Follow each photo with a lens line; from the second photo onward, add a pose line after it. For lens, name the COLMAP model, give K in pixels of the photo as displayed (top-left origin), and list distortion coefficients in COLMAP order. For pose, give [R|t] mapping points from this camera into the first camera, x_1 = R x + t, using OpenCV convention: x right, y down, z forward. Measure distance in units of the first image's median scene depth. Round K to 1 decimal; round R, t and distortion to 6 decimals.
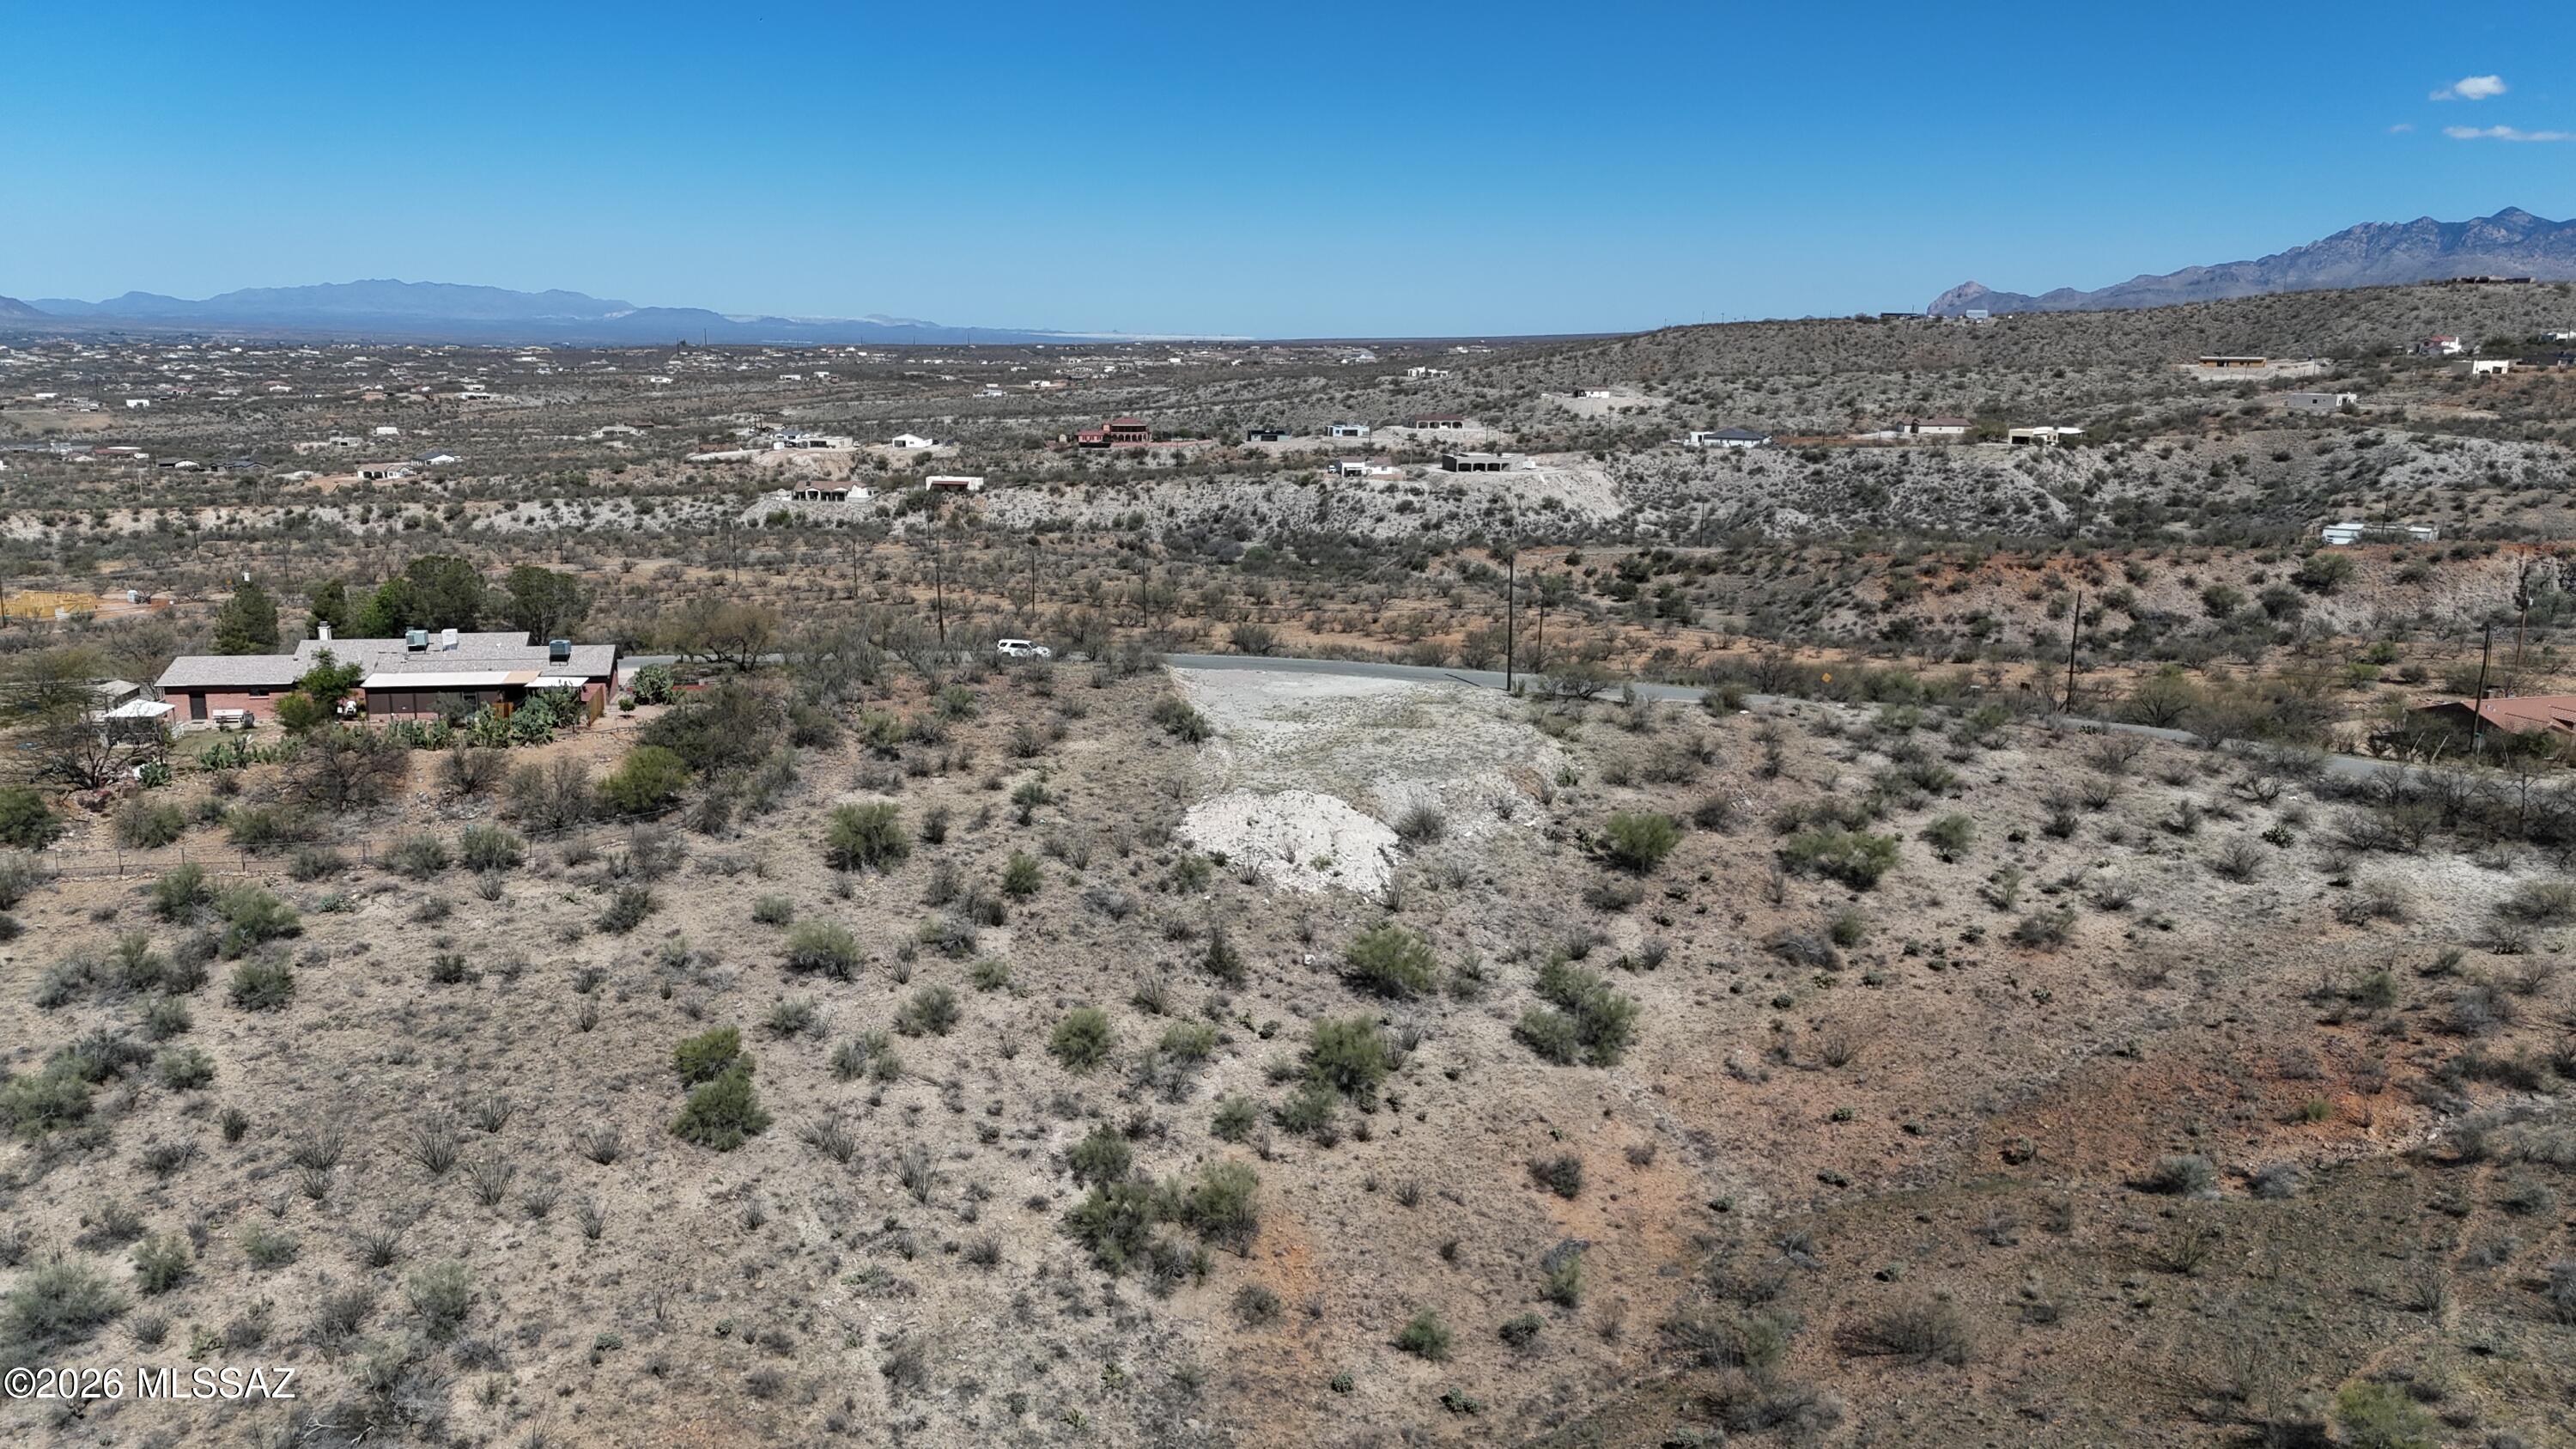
lens RADIAL K [[1894.6, 0, 1294.5], [0, 1894.6, 714.9], [0, 0, 1]] dist [0.035371, -0.026383]
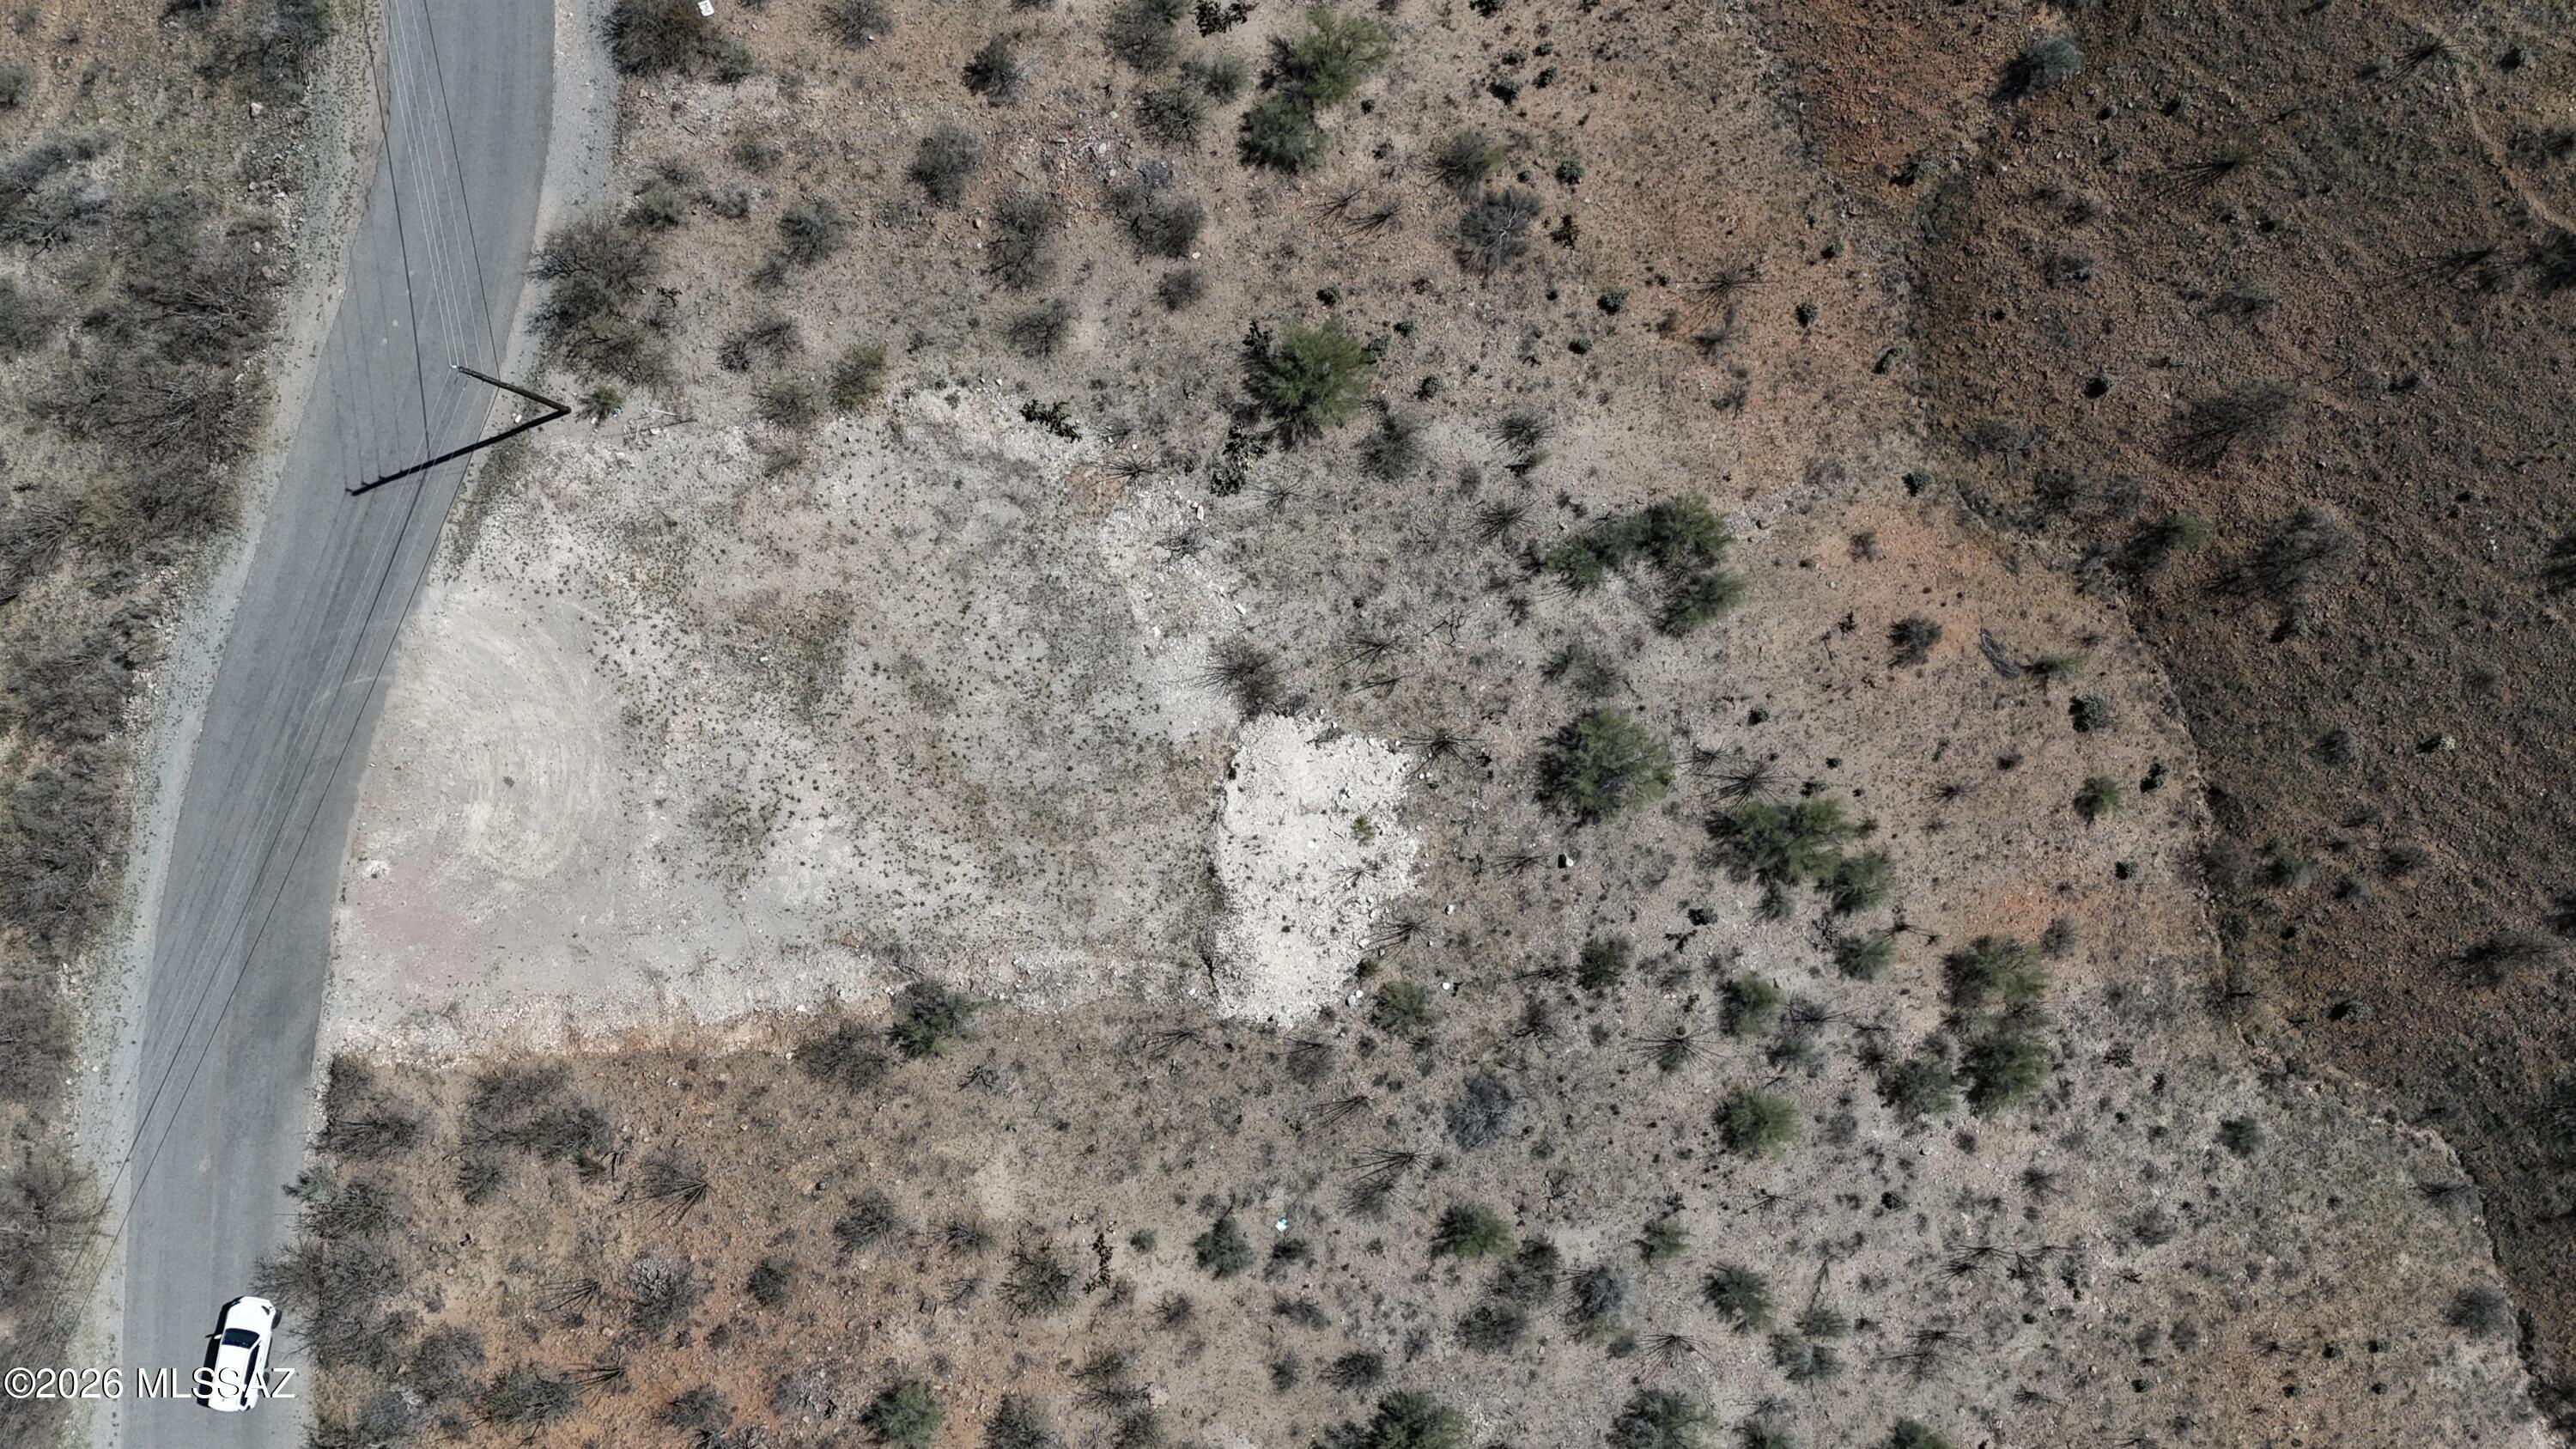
lens RADIAL K [[1894.6, 0, 1286.3], [0, 1894.6, 717.4], [0, 0, 1]] dist [0.035371, -0.026383]
pose [[0.078622, -0.996868, -0.008506, 0.073992], [0.177604, 0.005611, 0.984086, -0.773274], [-0.980956, -0.078881, 0.177489, 1.069222]]
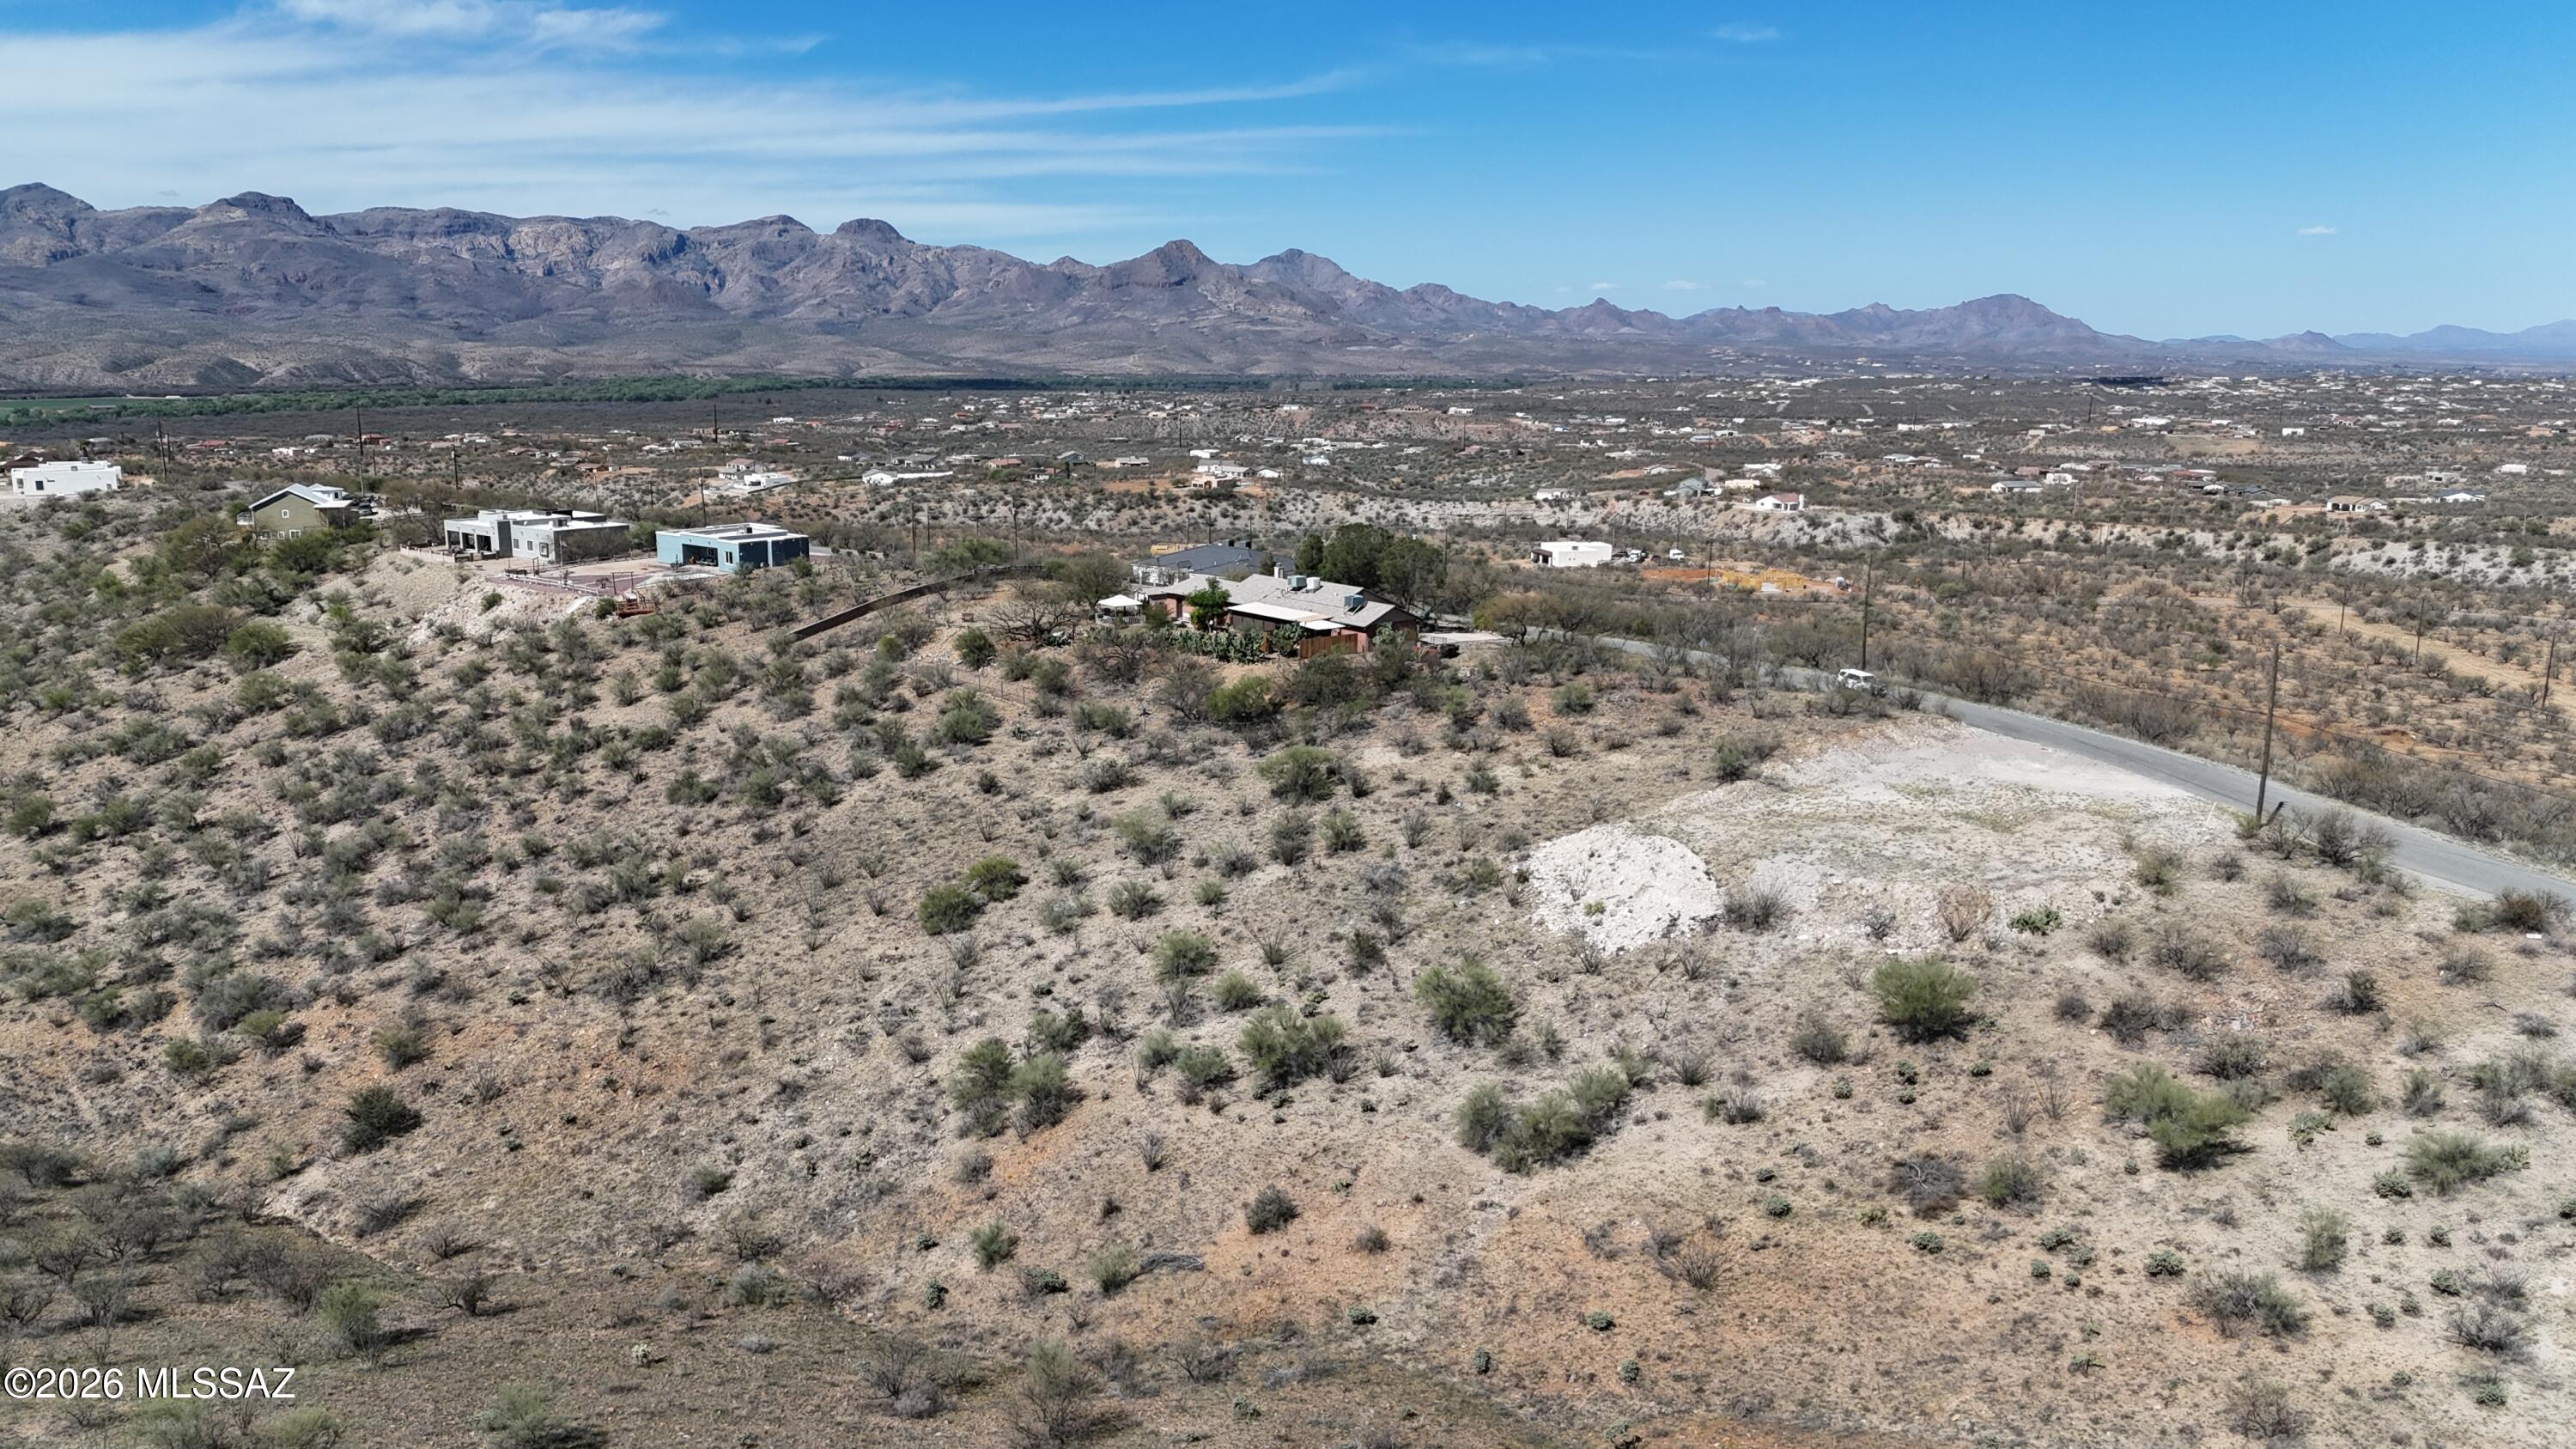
lens RADIAL K [[1894.6, 0, 1276.8], [0, 1894.6, 729.7], [0, 0, 1]] dist [0.035371, -0.026383]
pose [[0.477474, 0.171661, -0.861714, 0.856489], [-0.179544, 0.979098, 0.095560, -0.079037], [0.860106, 0.109088, 0.498314, 0.467669]]
